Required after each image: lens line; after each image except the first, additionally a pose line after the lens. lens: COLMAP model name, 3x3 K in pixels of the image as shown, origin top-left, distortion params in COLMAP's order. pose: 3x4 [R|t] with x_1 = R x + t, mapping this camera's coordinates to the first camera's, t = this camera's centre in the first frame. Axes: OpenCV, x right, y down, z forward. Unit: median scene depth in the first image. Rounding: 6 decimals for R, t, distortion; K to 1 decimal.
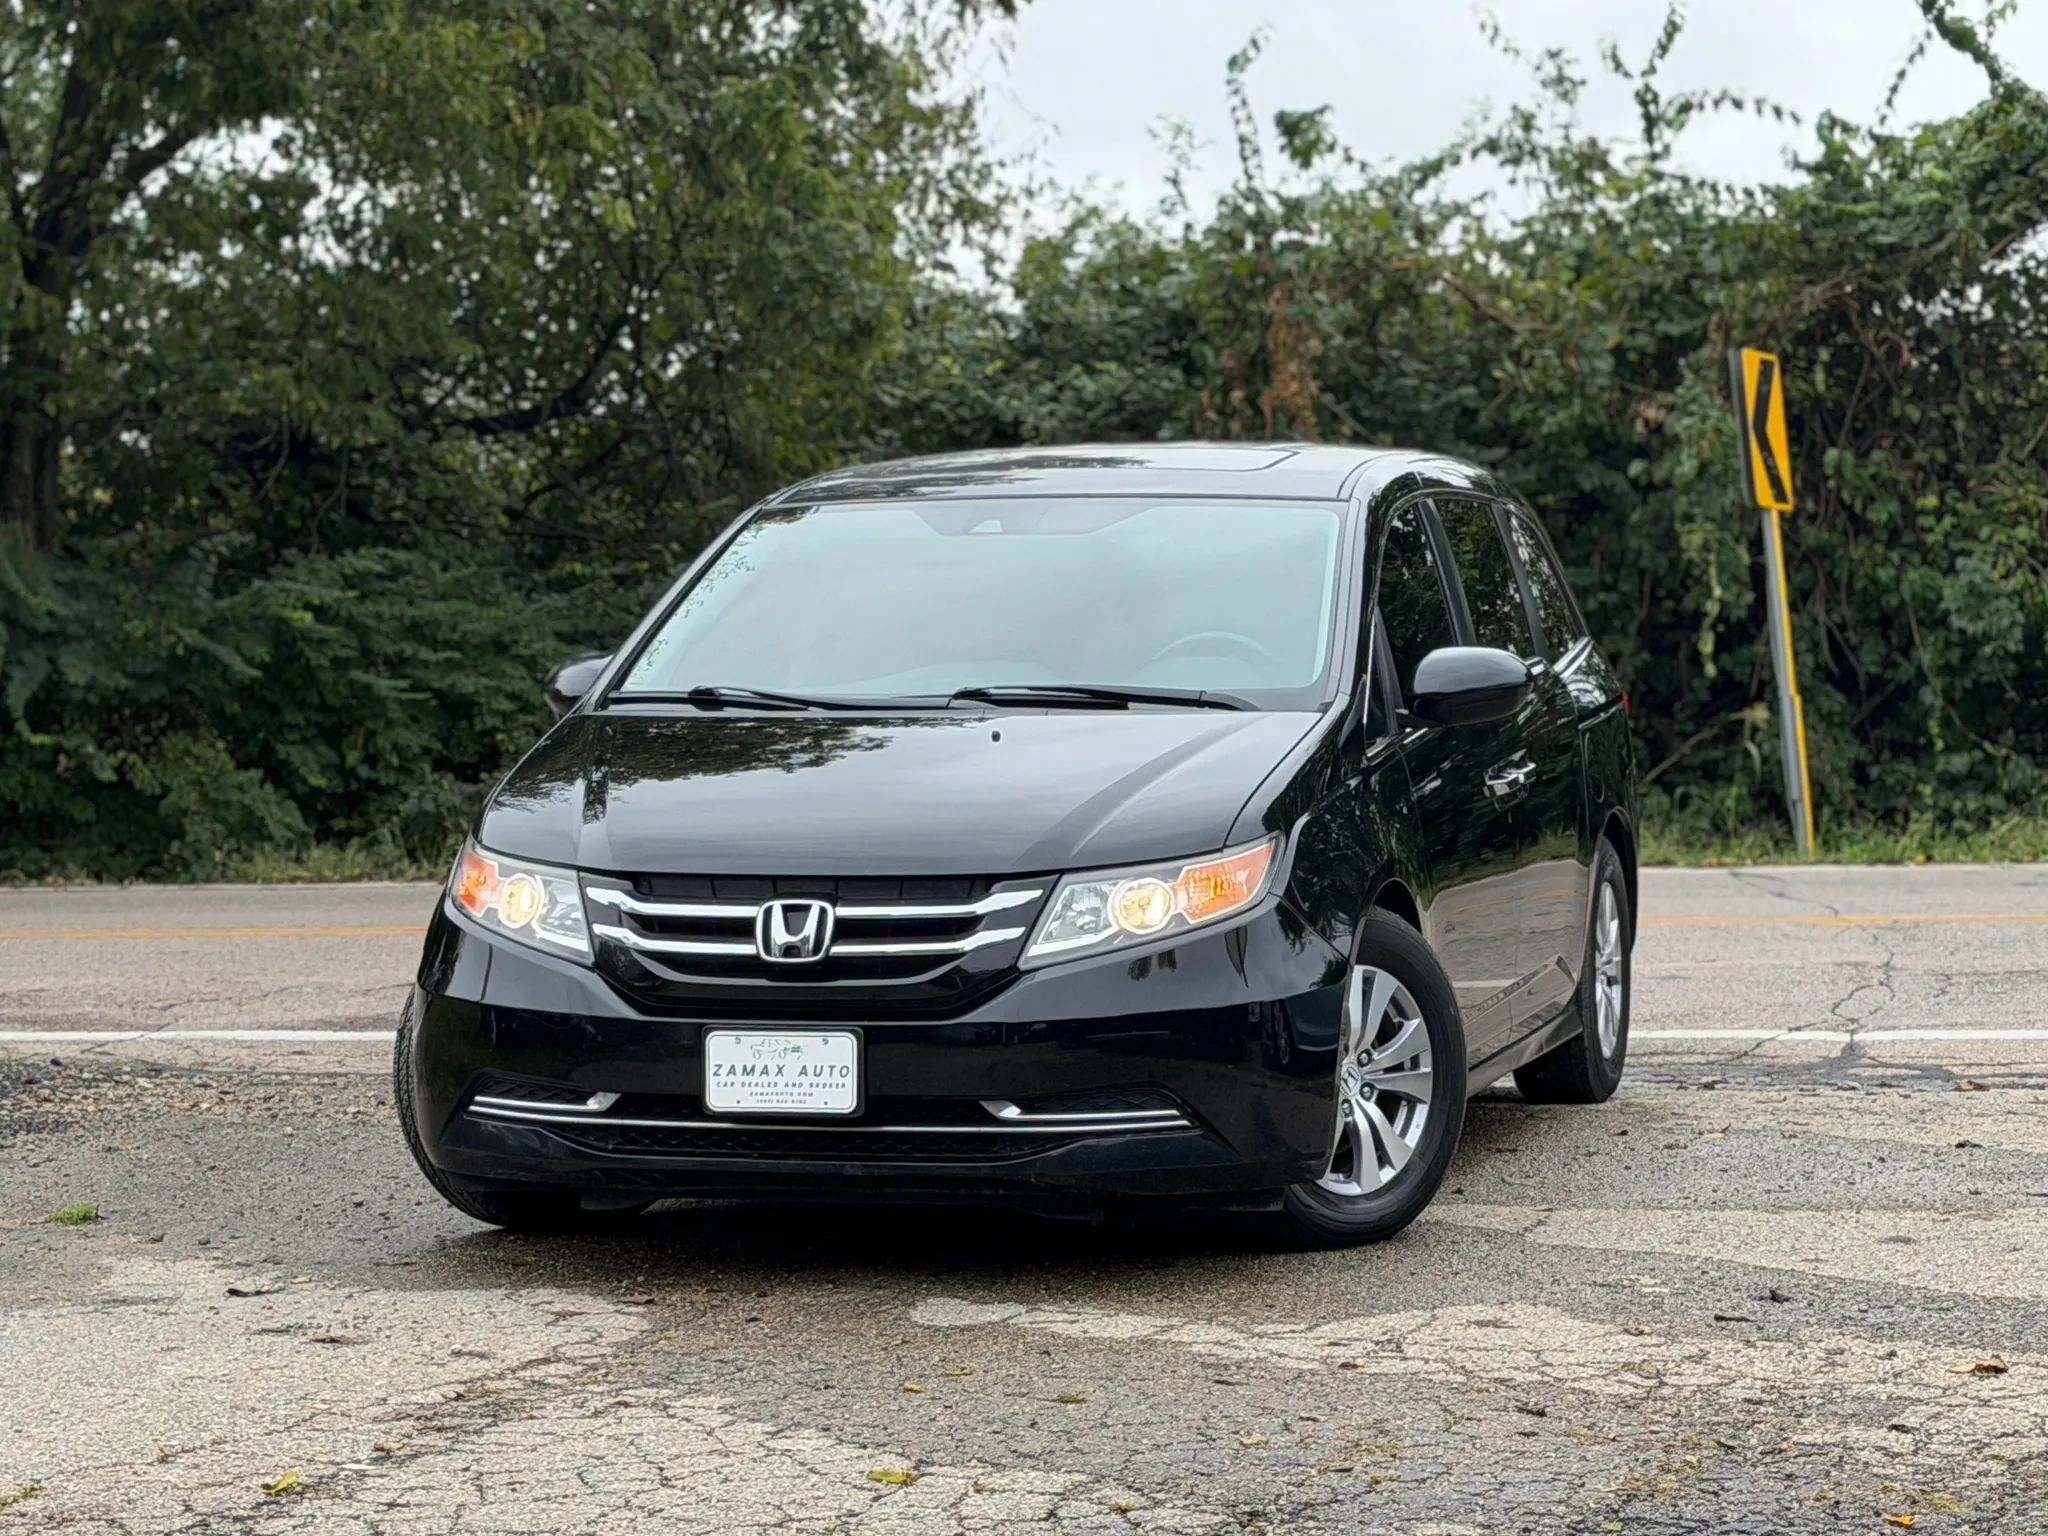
lens RADIAL K [[4874.5, 0, 1052.8], [0, 4874.5, 827.1], [0, 0, 1]] dist [0.124412, 0.188187]
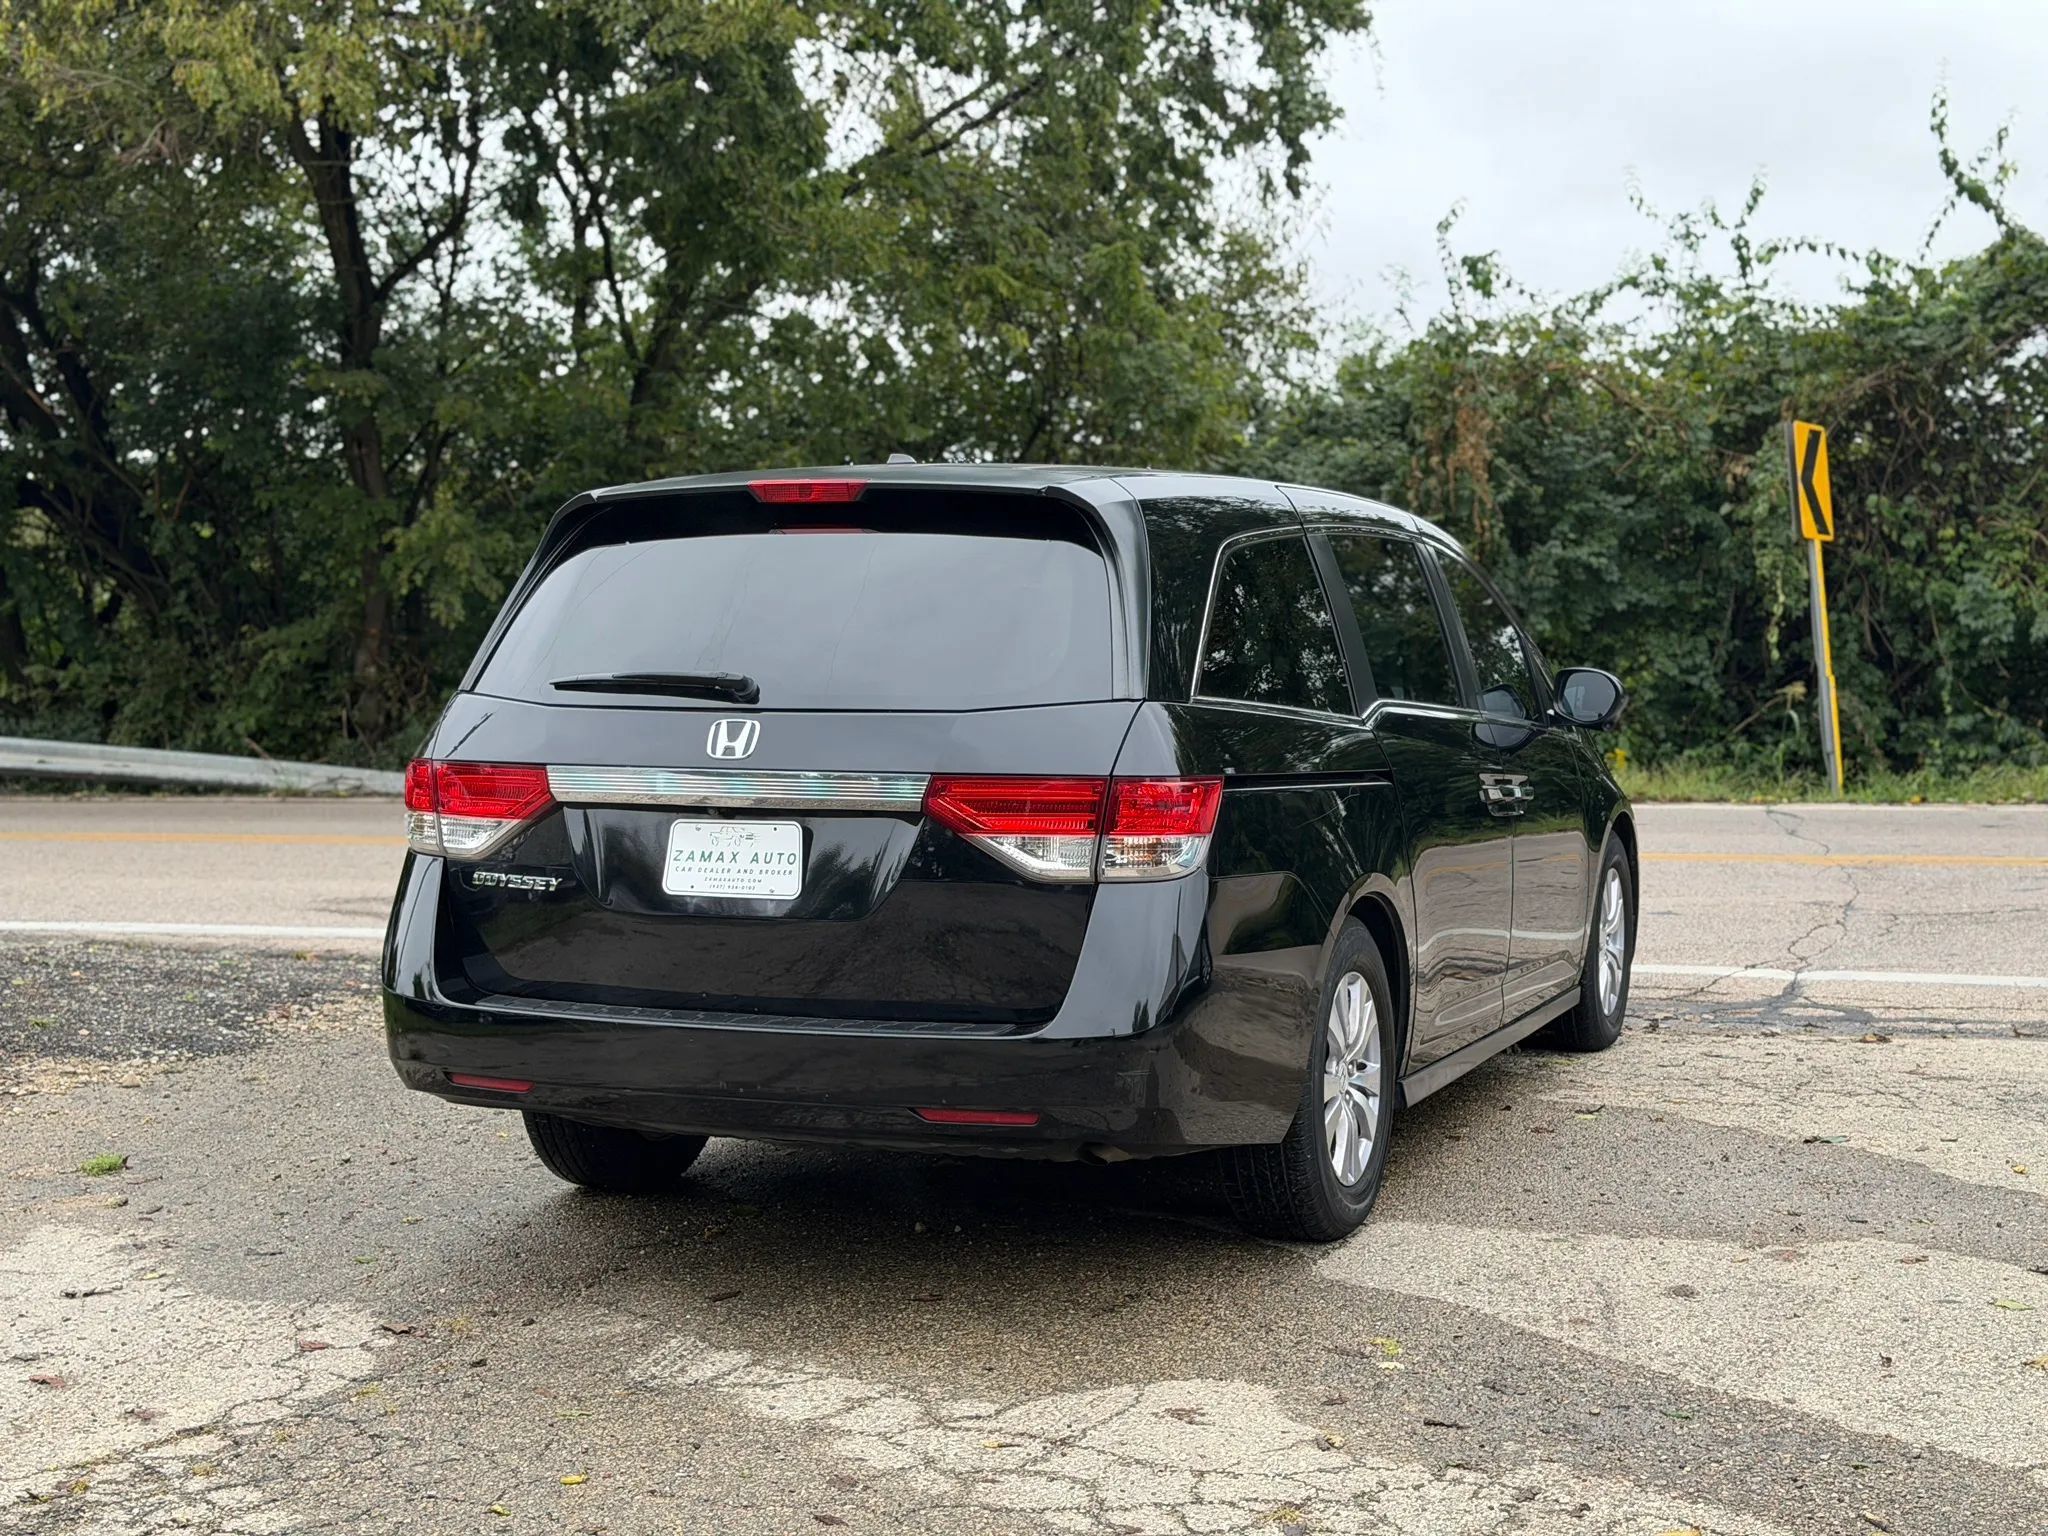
lens RADIAL K [[2839.0, 0, 1032.1], [0, 2839.0, 793.2], [0, 0, 1]] dist [0.178740, -0.326836]
pose [[0.988109, 0.013830, -0.153134, 0.049396], [-0.009928, 0.999607, 0.026215, -0.011687], [0.153437, -0.024383, 0.987858, 0.153936]]
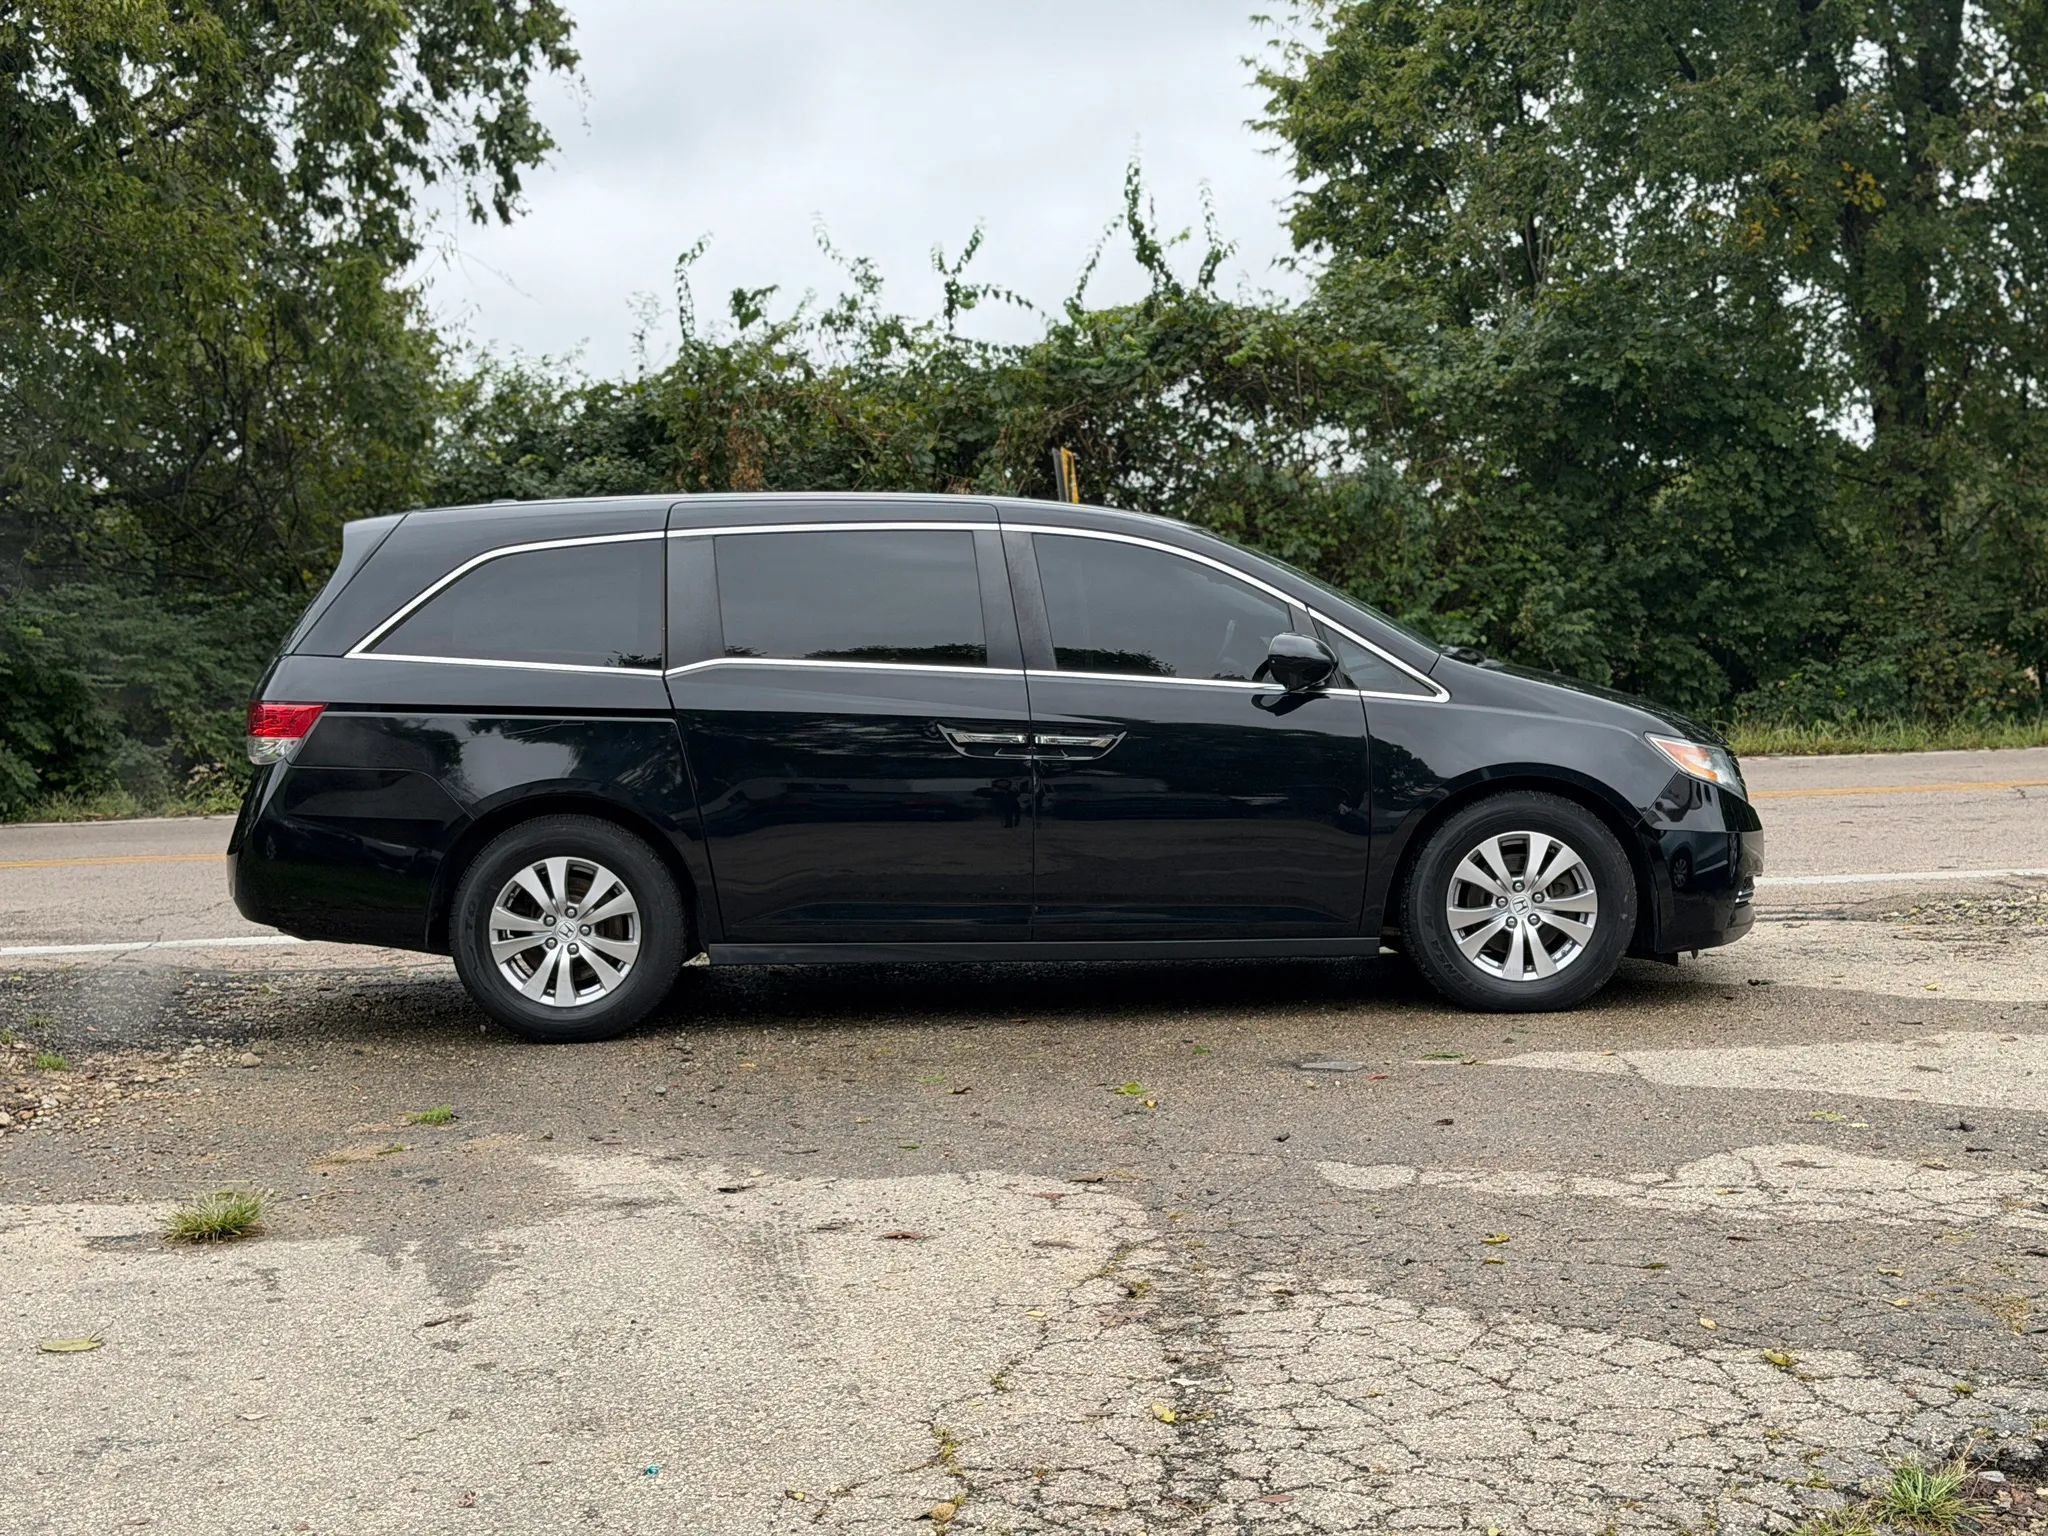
lens RADIAL K [[2837.4, 0, 1020.7], [0, 2837.4, 796.4], [0, 0, 1]] dist [0.184344, -0.352753]
pose [[0.963628, -0.029179, 0.265651, -0.102820], [0.024938, 0.999502, 0.019323, -0.004270], [-0.266083, -0.011996, 0.963876, 0.117347]]
